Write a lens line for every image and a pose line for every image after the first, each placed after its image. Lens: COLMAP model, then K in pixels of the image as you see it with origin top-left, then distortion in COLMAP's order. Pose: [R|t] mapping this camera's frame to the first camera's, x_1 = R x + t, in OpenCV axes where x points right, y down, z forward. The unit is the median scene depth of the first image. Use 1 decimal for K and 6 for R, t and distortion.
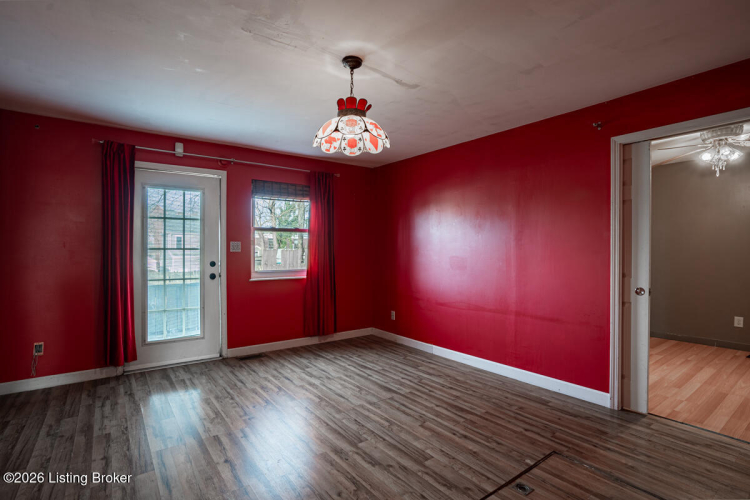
lens RADIAL K [[355.9, 0, 376.1], [0, 355.9, 247.4], [0, 0, 1]] dist [-0.026828, 0.000056]
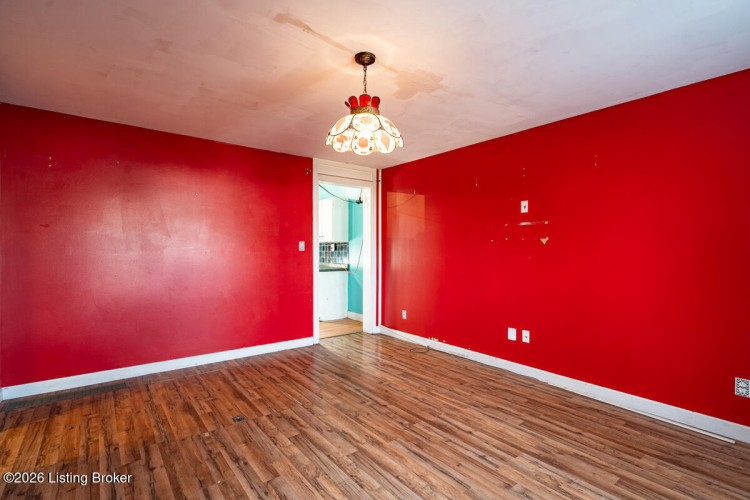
lens RADIAL K [[368.5, 0, 378.9], [0, 368.5, 246.1], [0, 0, 1]] dist [-0.000715, 0.000302]
pose [[-0.999697, -0.003838, -0.024325, -0.071107], [-0.003502, 0.999898, -0.013843, 0.008656], [0.024375, -0.013754, -0.999608, 1.708417]]
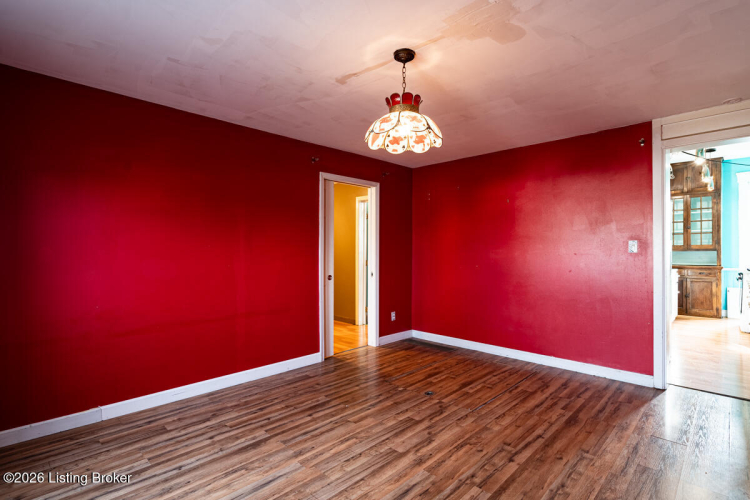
lens RADIAL K [[368.5, 0, 378.9], [0, 368.5, 246.1], [0, 0, 1]] dist [-0.000715, 0.000302]
pose [[-0.141952, 0.011317, 0.989809, -0.884680], [-0.007194, 0.999896, -0.012464, 0.006247], [-0.989847, -0.008890, -0.141856, 1.021044]]
